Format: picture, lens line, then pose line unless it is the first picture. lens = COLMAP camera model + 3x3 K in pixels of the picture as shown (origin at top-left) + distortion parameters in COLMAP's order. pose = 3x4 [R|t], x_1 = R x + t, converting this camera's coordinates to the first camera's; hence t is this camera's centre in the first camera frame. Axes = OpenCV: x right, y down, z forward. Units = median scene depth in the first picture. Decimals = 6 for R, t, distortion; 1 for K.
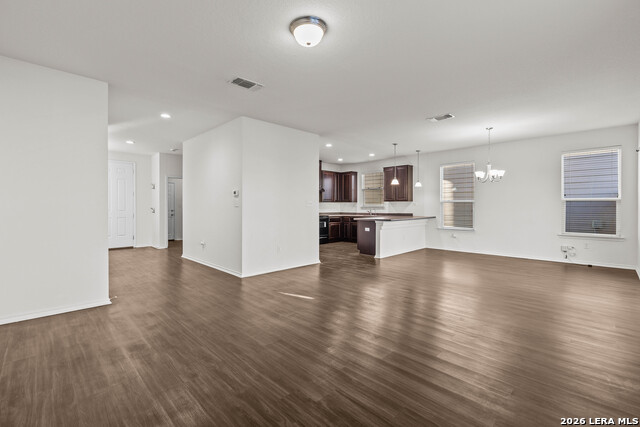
lens RADIAL K [[284.1, 0, 316.5], [0, 284.1, 211.9], [0, 0, 1]] dist [0.001913, 0.000183]
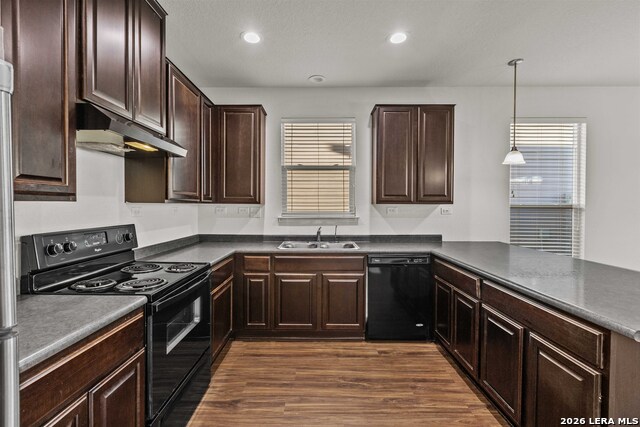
lens RADIAL K [[284.1, 0, 316.7], [0, 284.1, 210.1], [0, 0, 1]] dist [0.001913, 0.000183]
pose [[0.701279, -0.006490, 0.712858, -0.053977], [0.010123, 0.999948, -0.000854, -0.026653], [-0.712815, 0.007815, 0.701308, 0.745196]]
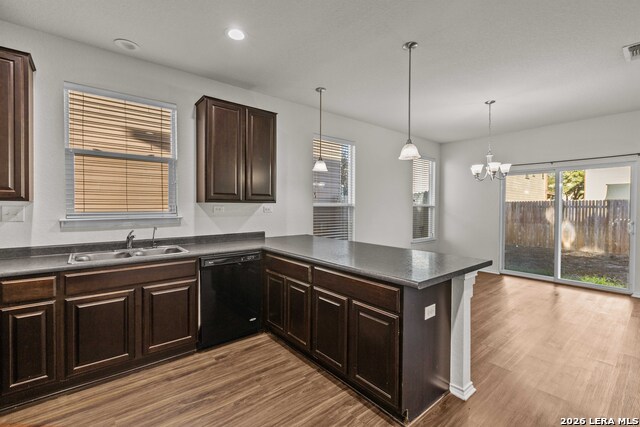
lens RADIAL K [[284.1, 0, 317.8], [0, 284.1, 209.6], [0, 0, 1]] dist [0.001913, 0.000183]
pose [[0.081789, -0.010191, 0.996598, -0.066789], [0.016252, 0.999828, 0.008890, -0.026296], [-0.996517, 0.015470, 0.081940, 0.778821]]
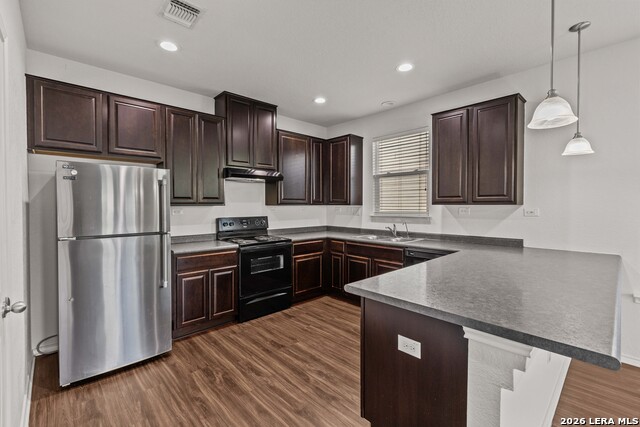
lens RADIAL K [[284.1, 0, 318.5], [0, 284.1, 211.8], [0, 0, 1]] dist [0.001913, 0.000183]
pose [[0.999857, 0.001851, -0.016807, 0.084740], [-0.001870, 0.999998, -0.001078, -0.023945], [0.016805, 0.001109, 0.999858, 0.572135]]
